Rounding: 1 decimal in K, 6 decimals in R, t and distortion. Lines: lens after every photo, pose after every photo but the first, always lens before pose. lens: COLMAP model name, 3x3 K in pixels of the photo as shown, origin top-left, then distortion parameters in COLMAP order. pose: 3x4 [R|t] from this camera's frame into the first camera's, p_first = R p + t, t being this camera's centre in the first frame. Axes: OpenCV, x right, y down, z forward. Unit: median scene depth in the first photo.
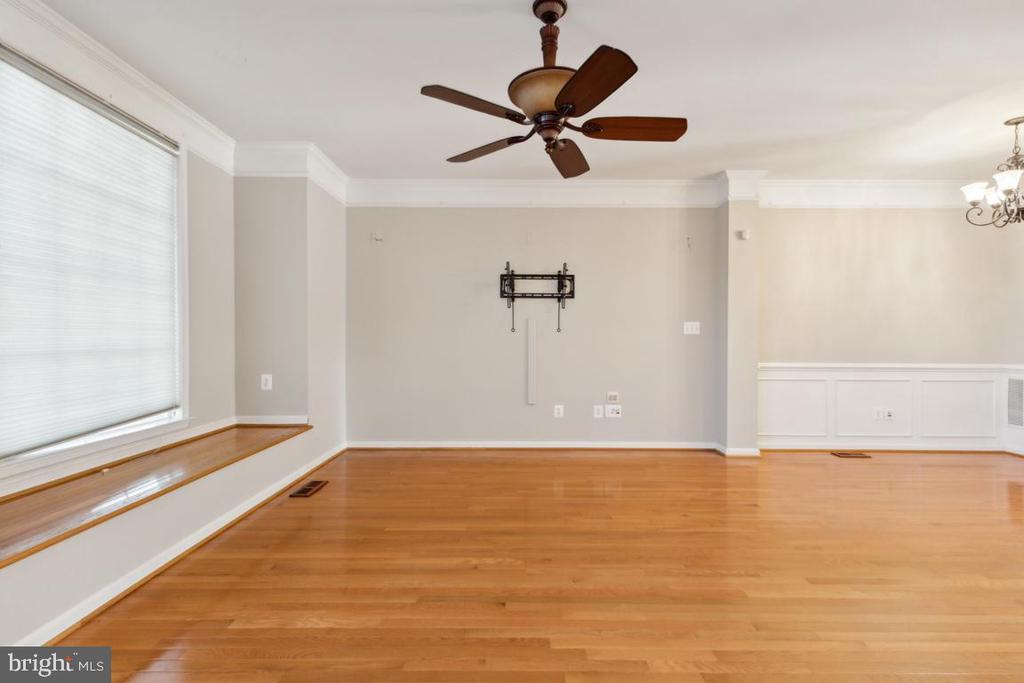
lens RADIAL K [[459.7, 0, 512.0], [0, 459.7, 341.5], [0, 0, 1]] dist [0.008200, 0.000079]
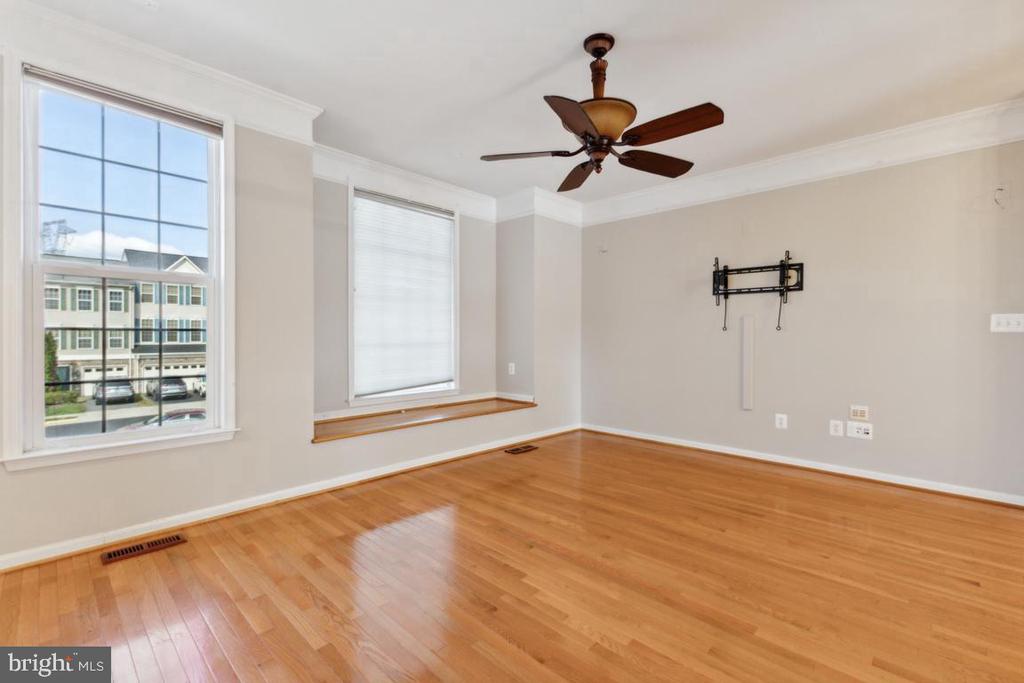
lens RADIAL K [[453.6, 0, 516.6], [0, 453.6, 336.0], [0, 0, 1]] dist [0.008986, -0.000125]
pose [[0.723322, -0.000007, -0.690511, 0.407997], [-0.008791, 0.999919, -0.009218, 0.002992], [0.690455, 0.012738, 0.723263, 0.034590]]
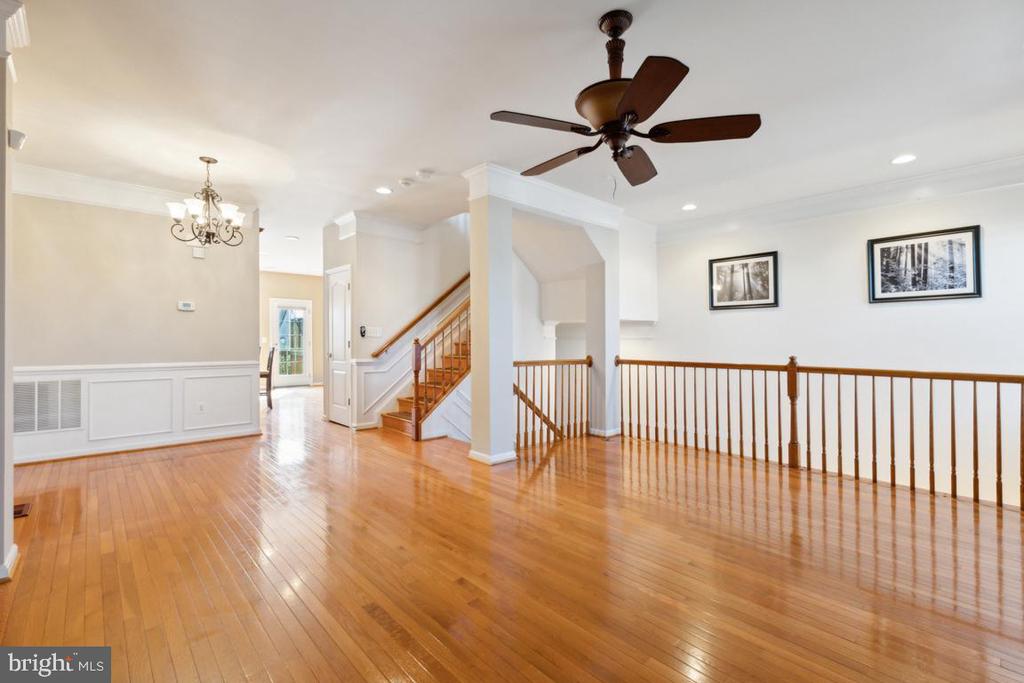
lens RADIAL K [[453.6, 0, 516.6], [0, 453.6, 336.0], [0, 0, 1]] dist [0.008986, -0.000125]
pose [[-0.677890, 0.002966, 0.735157, -0.297546], [0.006053, 0.999980, 0.001546, -0.009935], [-0.735138, 0.005498, -0.677895, 1.073924]]
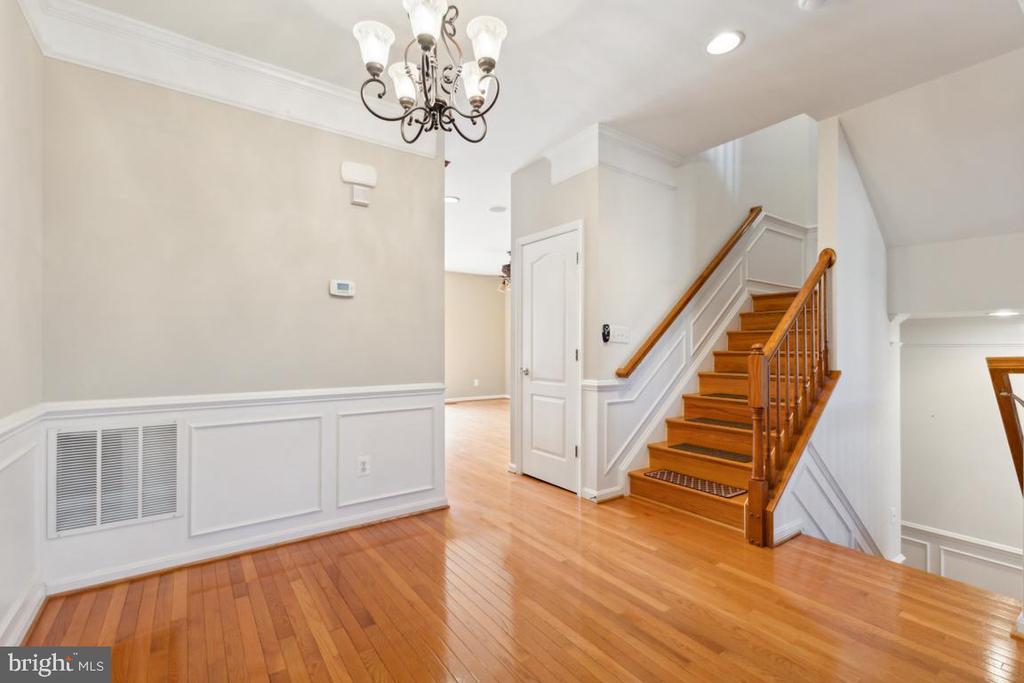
lens RADIAL K [[455.6, 0, 512.0], [0, 455.6, 341.5], [0, 0, 1]] dist [0.008145, 0.000159]
pose [[-0.573126, 0.007191, 0.819436, 0.534775], [0.008207, 0.999962, -0.003035, -0.008293], [-0.819426, 0.004986, -0.573163, 1.083281]]
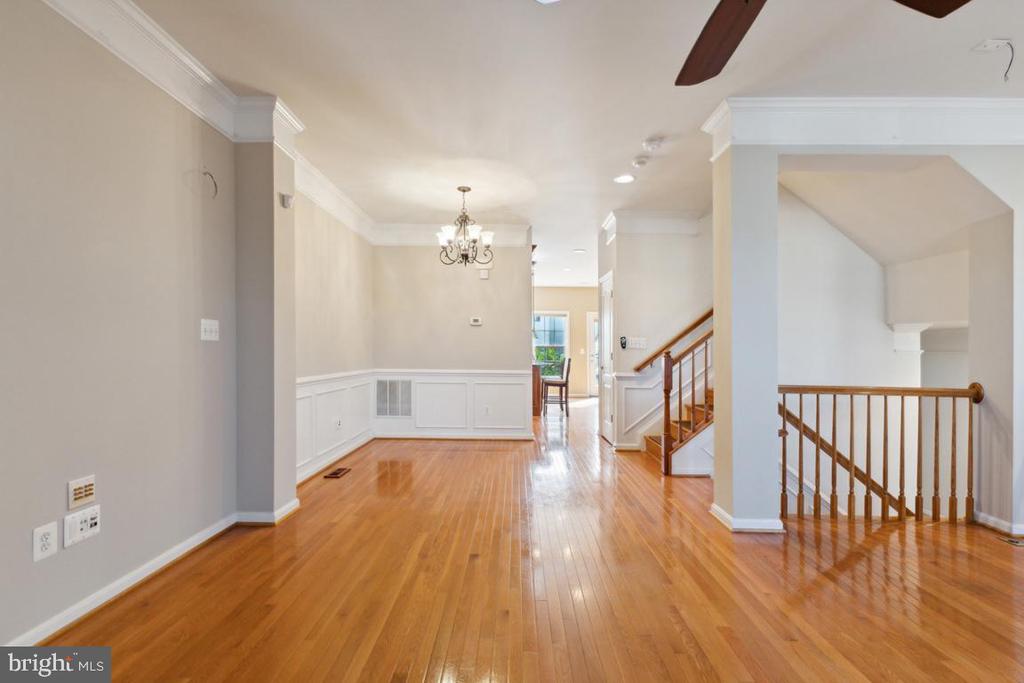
lens RADIAL K [[459.0, 0, 513.1], [0, 459.0, 351.5], [0, 0, 1]] dist [0.003606, 0.000455]
pose [[0.008367, -0.003546, 0.999959, -0.227229], [0.001384, 0.999993, 0.003534, -0.004444], [-0.999964, 0.001354, 0.008372, 0.748137]]
